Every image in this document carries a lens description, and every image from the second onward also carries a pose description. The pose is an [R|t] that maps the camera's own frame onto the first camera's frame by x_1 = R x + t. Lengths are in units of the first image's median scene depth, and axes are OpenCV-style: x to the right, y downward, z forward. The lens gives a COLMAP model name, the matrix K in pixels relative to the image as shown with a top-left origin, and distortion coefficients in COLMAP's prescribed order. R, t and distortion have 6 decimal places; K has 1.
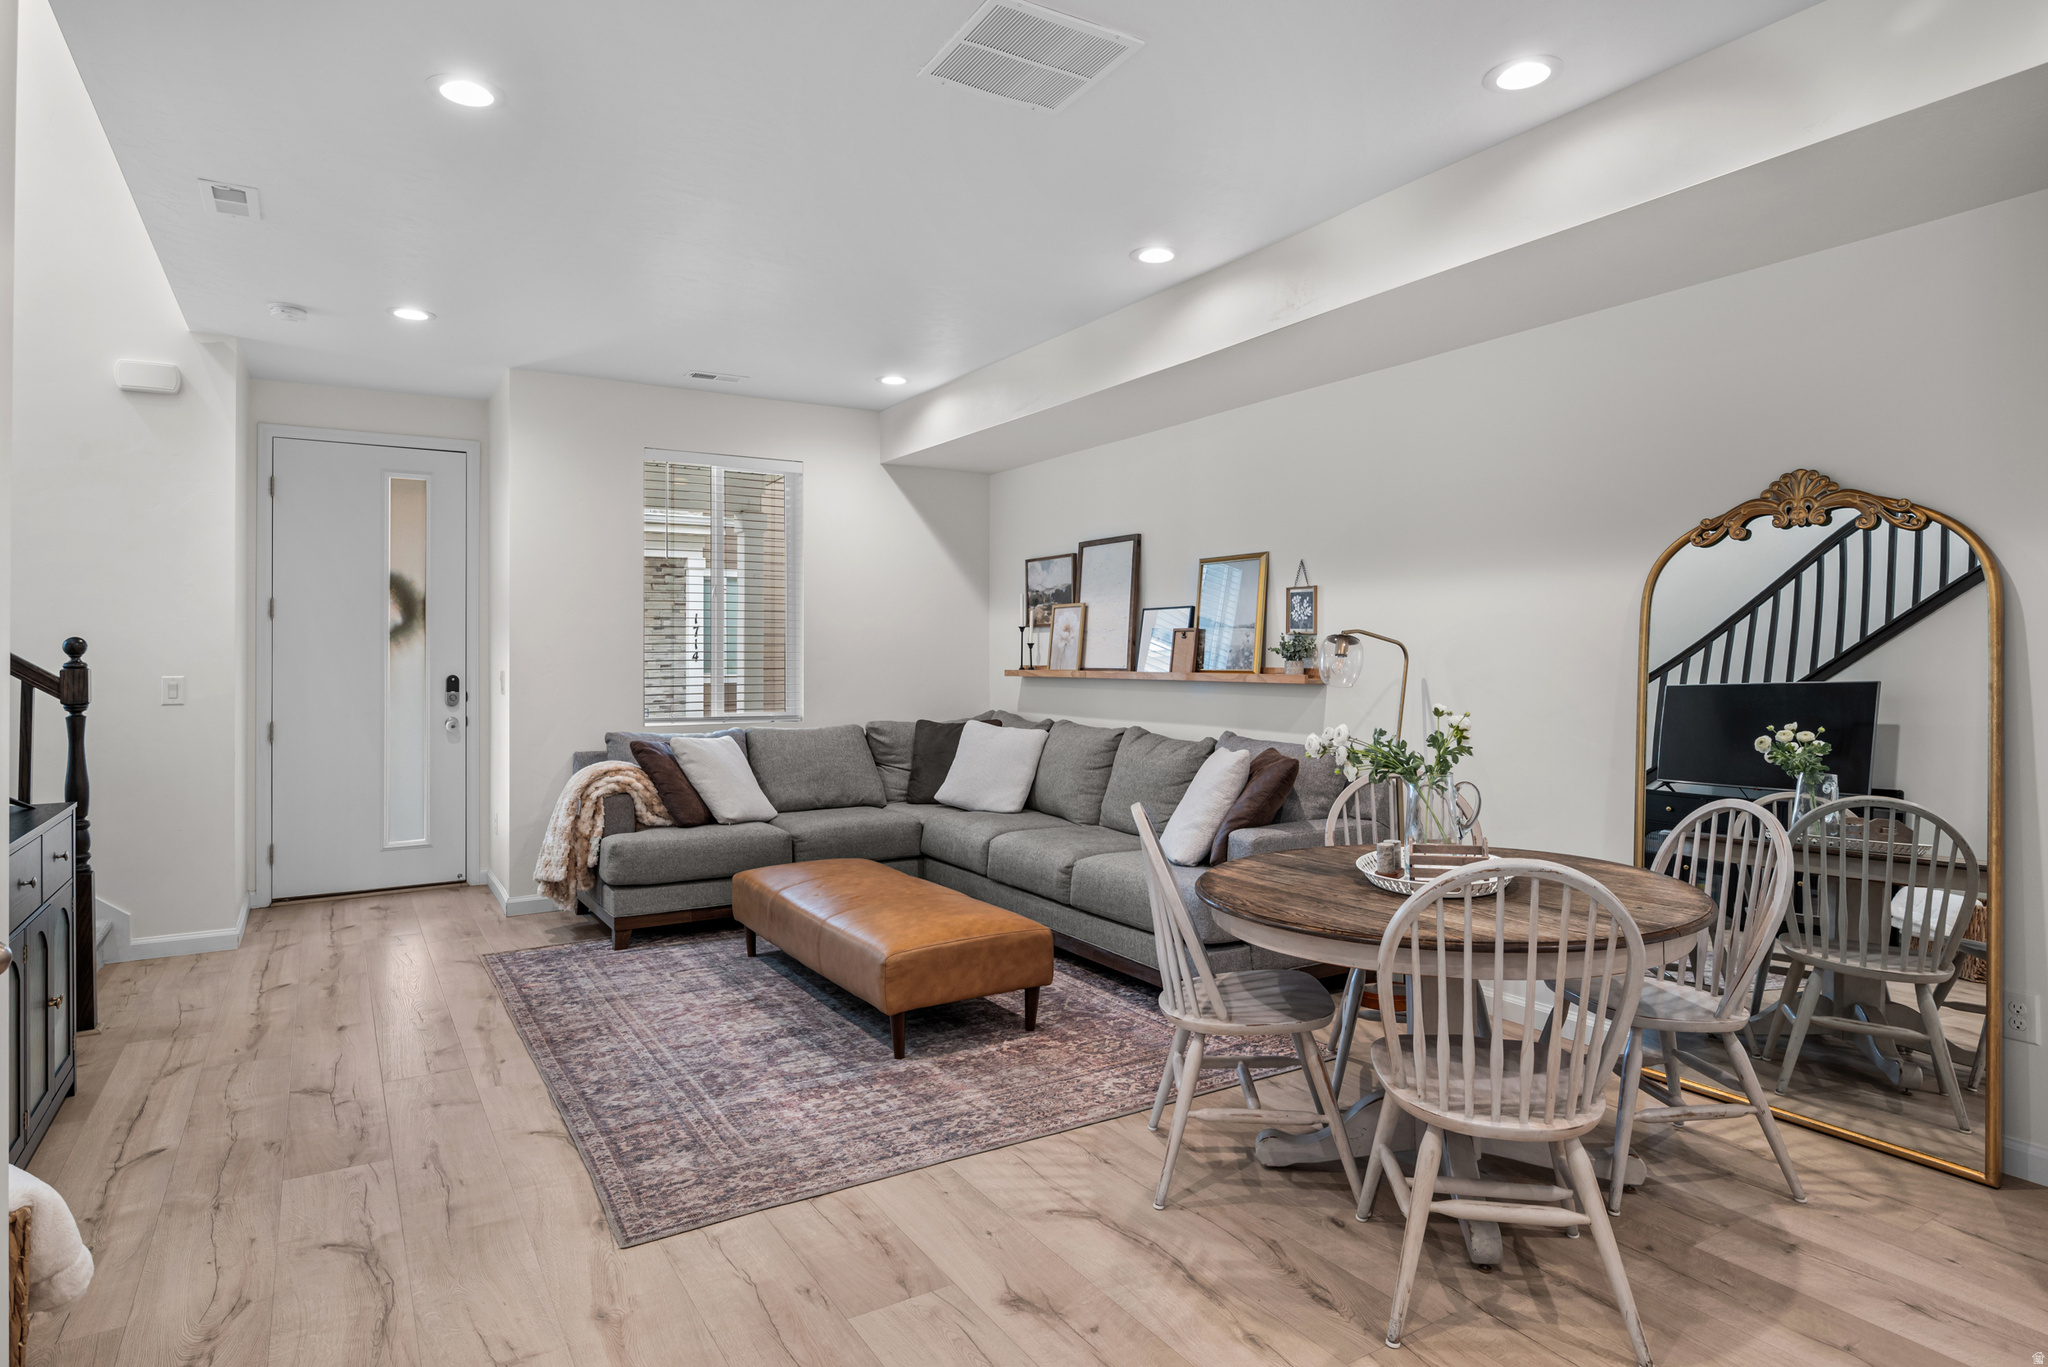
lens RADIAL K [[1073.0, 0, 998.4], [0, 1073.0, 639.0], [0, 0, 1]] dist [-0.001344, -0.000150]
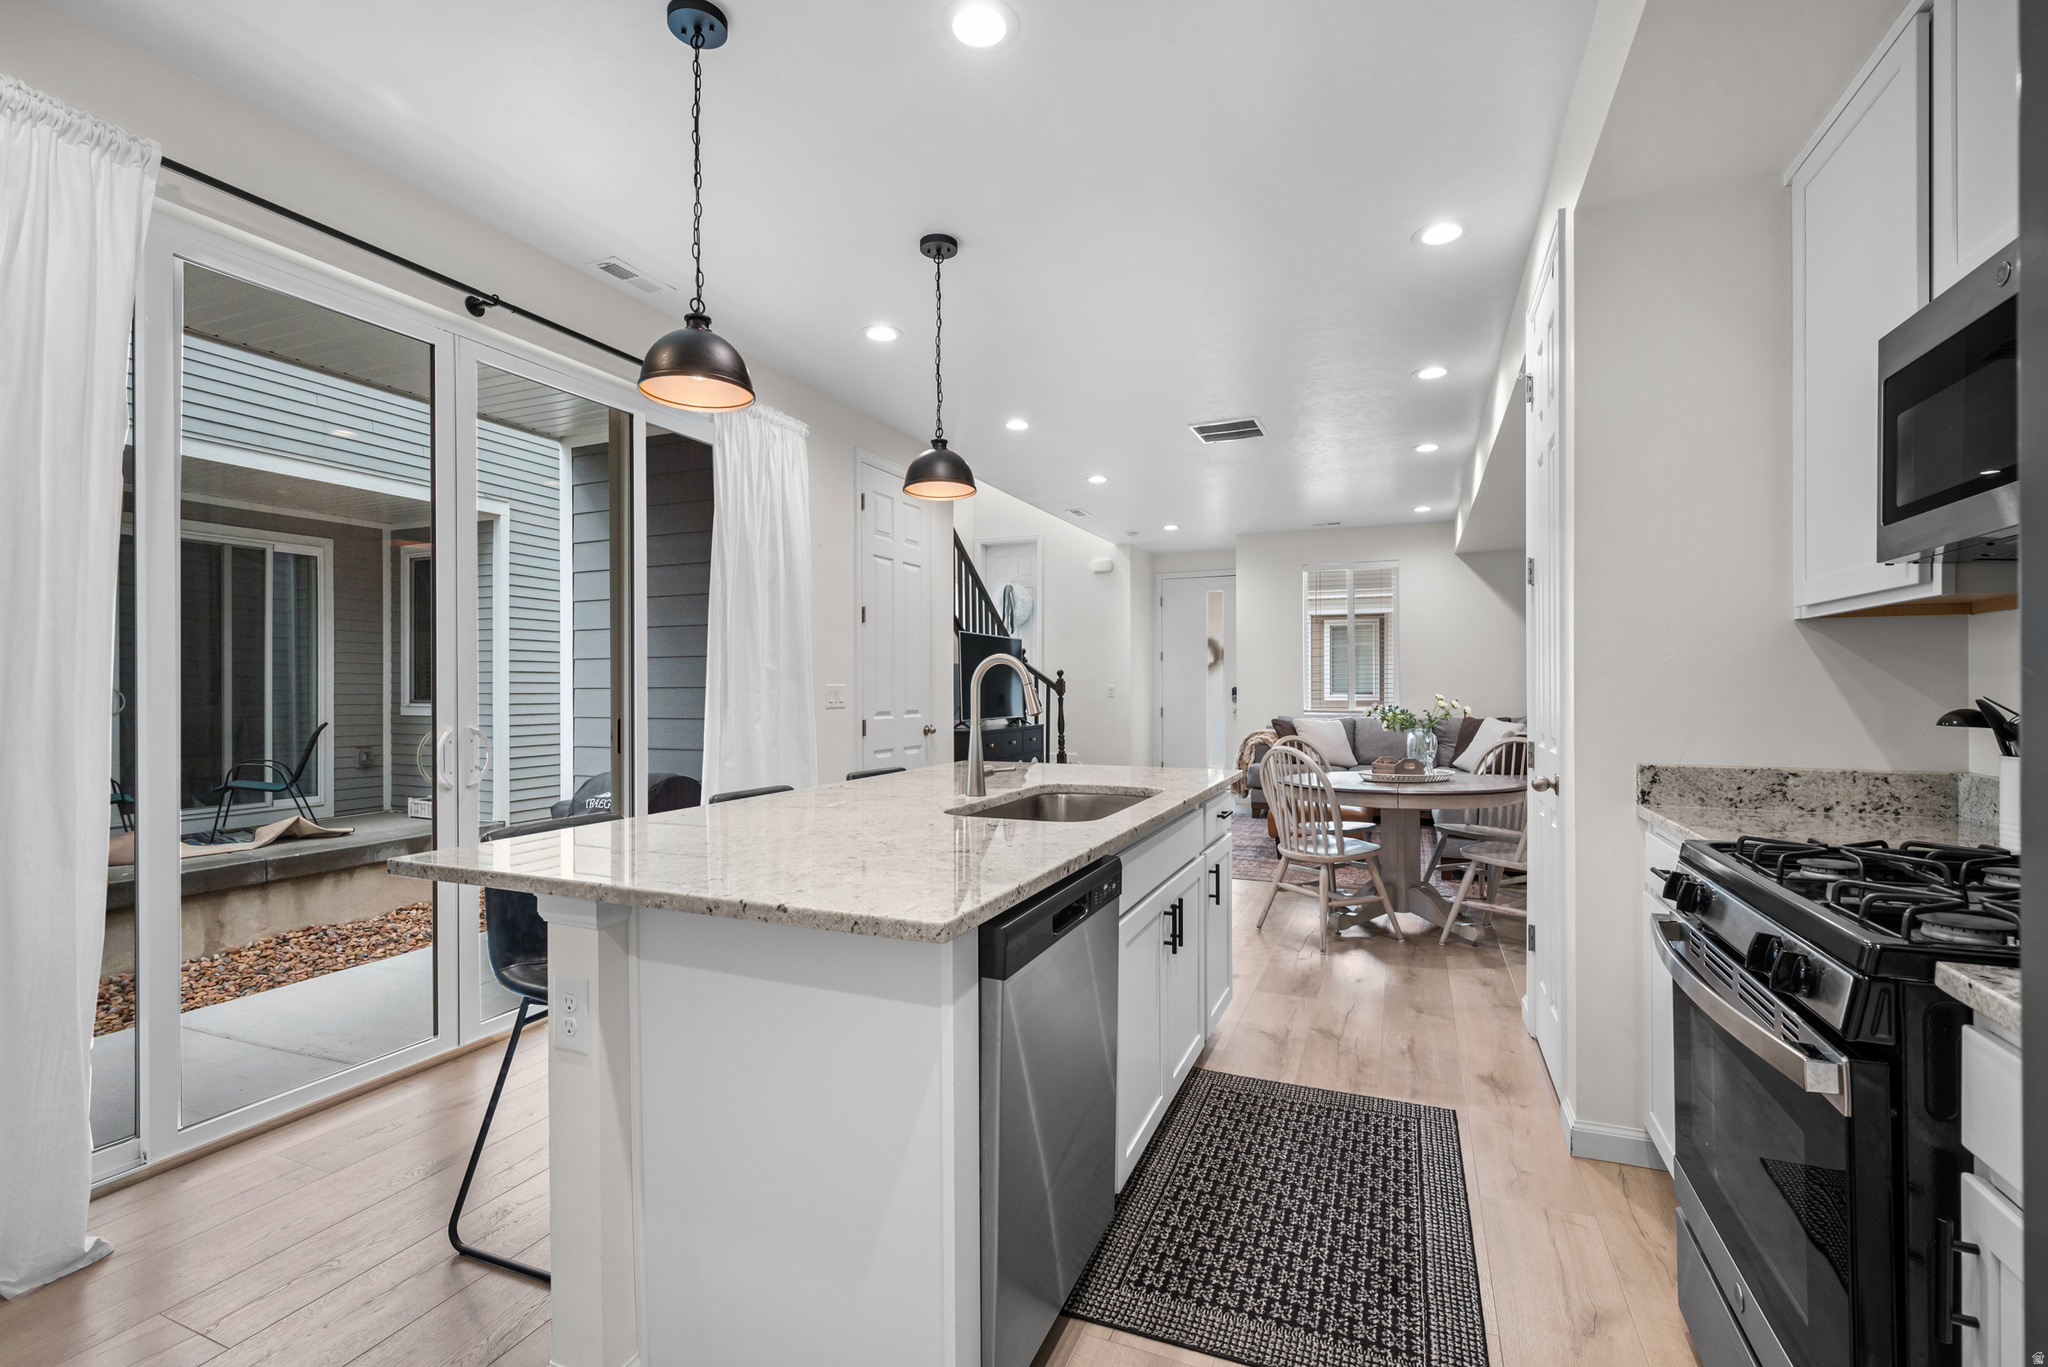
lens RADIAL K [[911.1, 0, 1035.3], [0, 911.1, 672.0], [0, 0, 1]] dist [0.001034, -0.000343]
pose [[0.568298, -0.011386, -0.822744, 0.874013], [0.014483, 0.999888, -0.003833, 0.011107], [0.822695, -0.009737, 0.568399, -0.328968]]
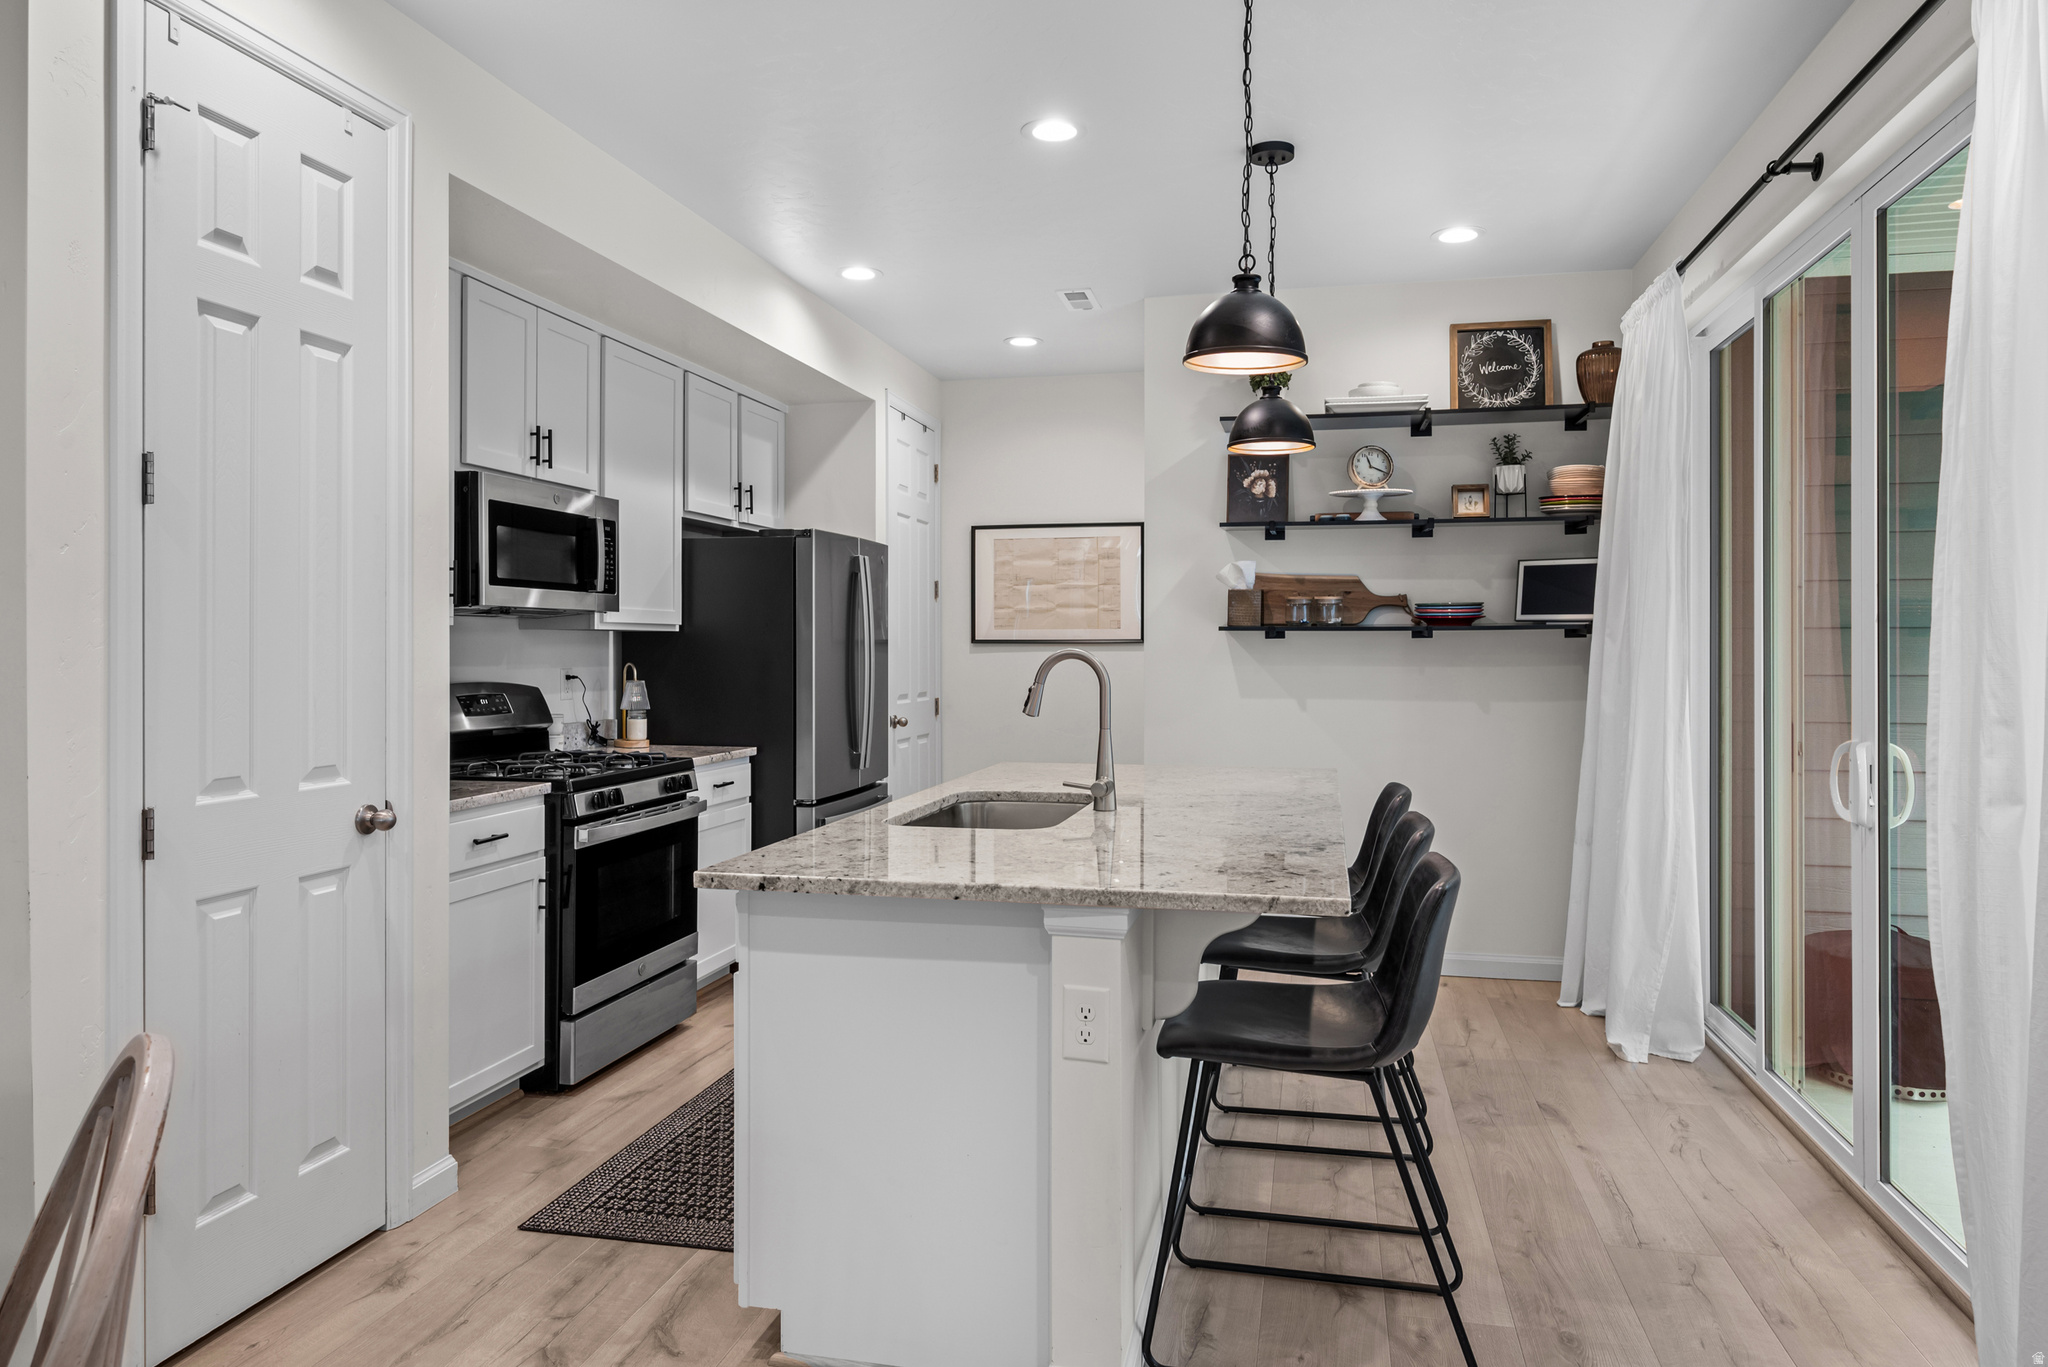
lens RADIAL K [[1257.0, 0, 1055.2], [0, 1257.0, 655.1], [0, 0, 1]] dist [0.005580, 0.001312]
pose [[-0.717821, -0.002622, 0.696222, -0.119541], [-0.009766, 0.999932, -0.006303, 0.005547], [-0.696159, -0.011324, -0.717798, 0.513473]]
